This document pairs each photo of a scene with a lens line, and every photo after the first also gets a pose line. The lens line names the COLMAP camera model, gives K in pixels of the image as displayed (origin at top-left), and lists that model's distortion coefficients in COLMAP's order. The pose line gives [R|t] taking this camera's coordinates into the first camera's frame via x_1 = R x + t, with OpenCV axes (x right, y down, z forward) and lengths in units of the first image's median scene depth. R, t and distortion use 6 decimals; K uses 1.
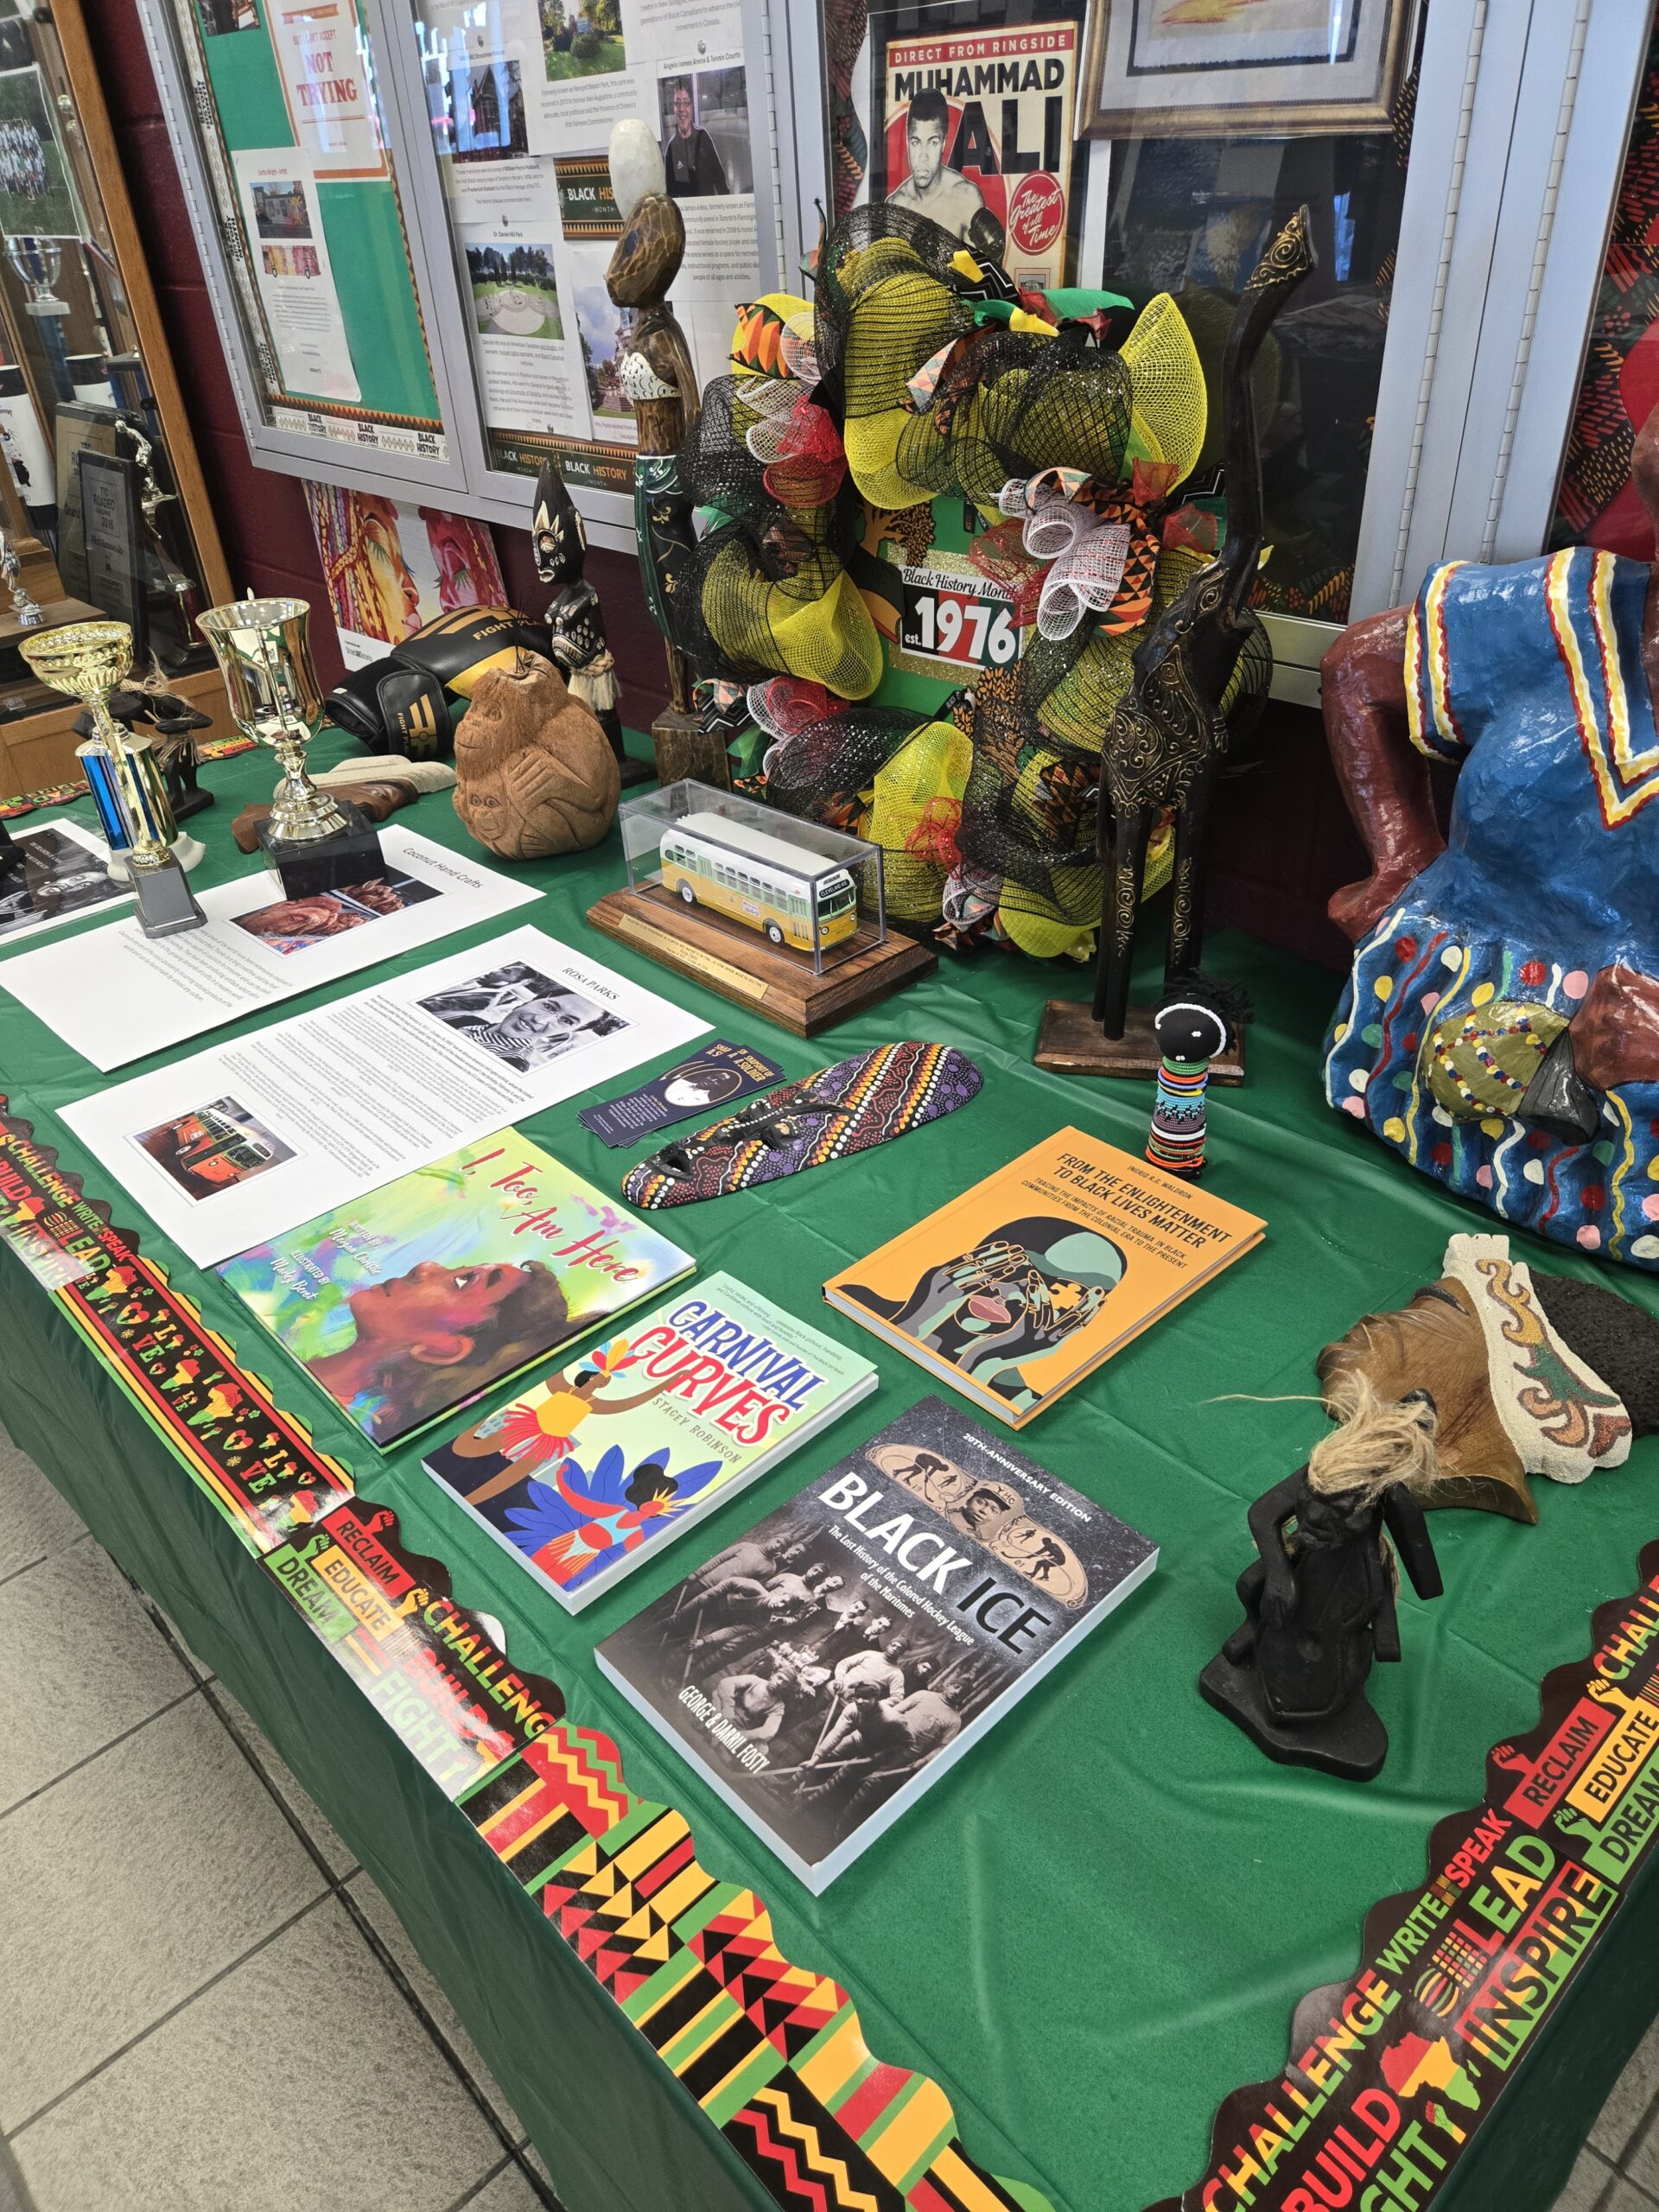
lens RADIAL K [[1508.4, 0, 835.6], [0, 1508.4, 1106.1], [0, 0, 1]] dist [0.064313, -0.062653]
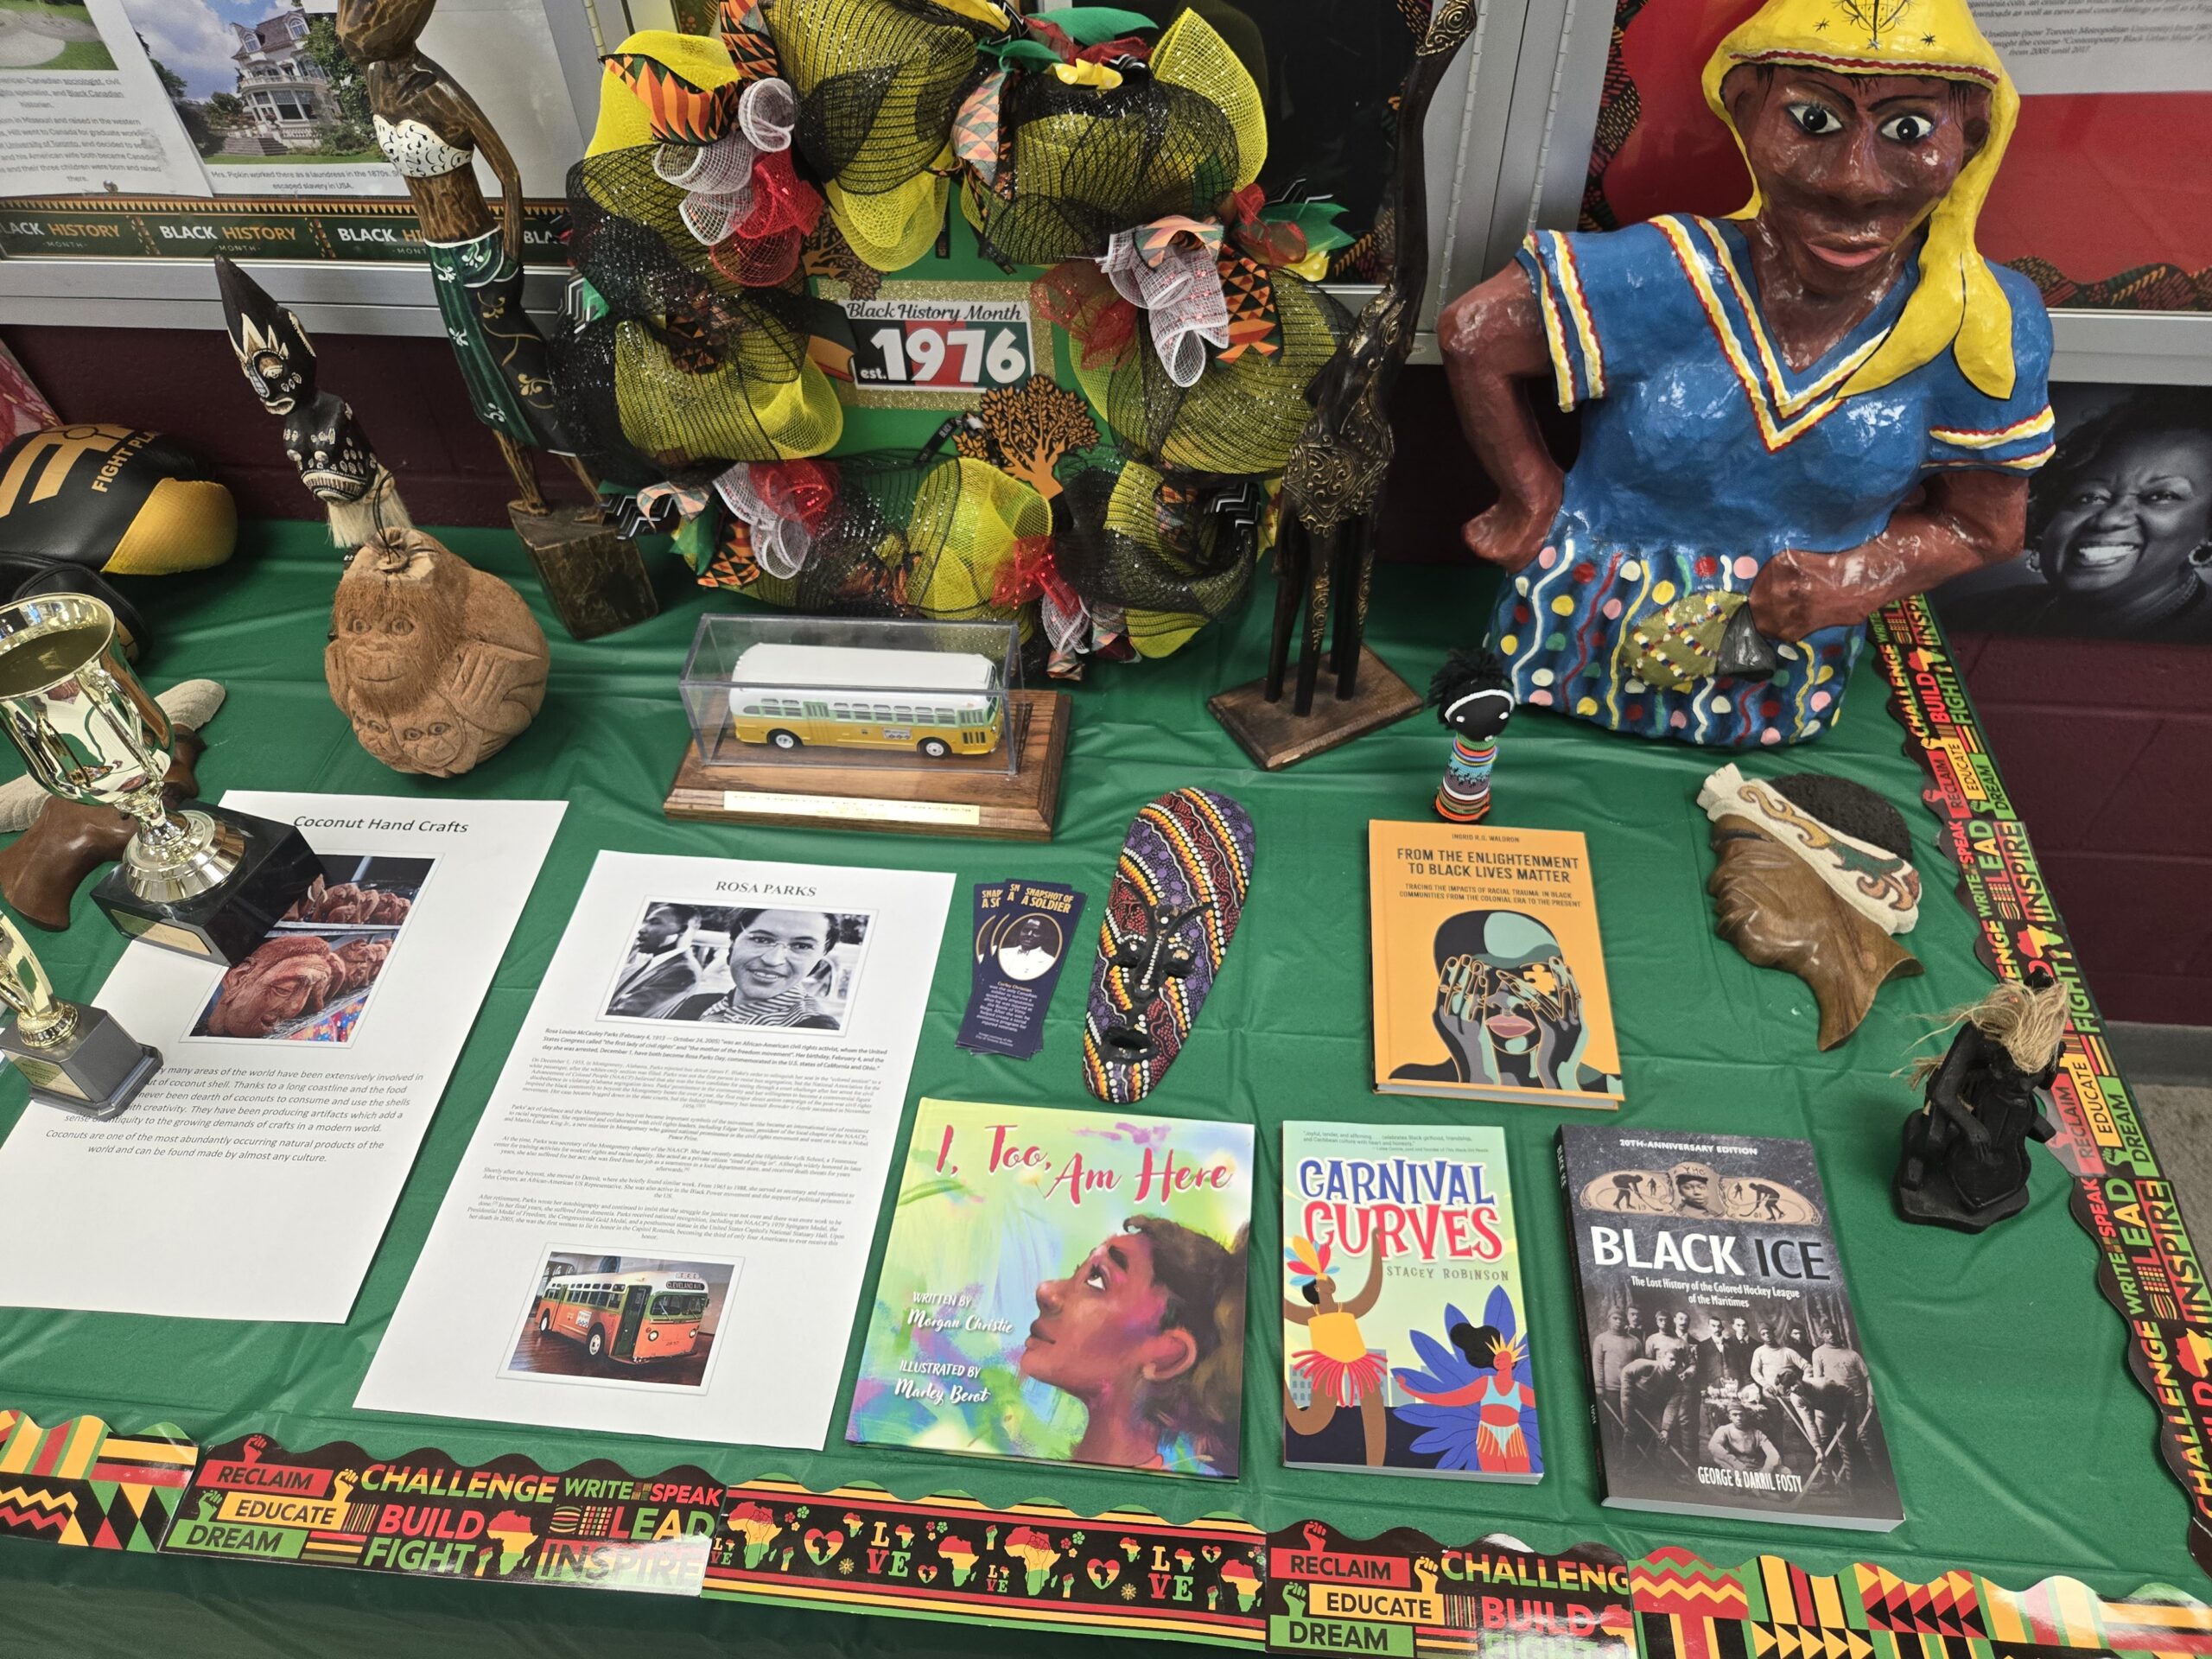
lens RADIAL K [[1490.1, 0, 1145.7], [0, 1490.1, 835.1], [0, 0, 1]] dist [0.056547, -0.052786]
pose [[0.741257, -0.472448, 0.476793, -0.559580], [0.345382, 0.877549, 0.332595, -0.451547], [-0.575542, -0.081863, 0.813664, 0.239907]]
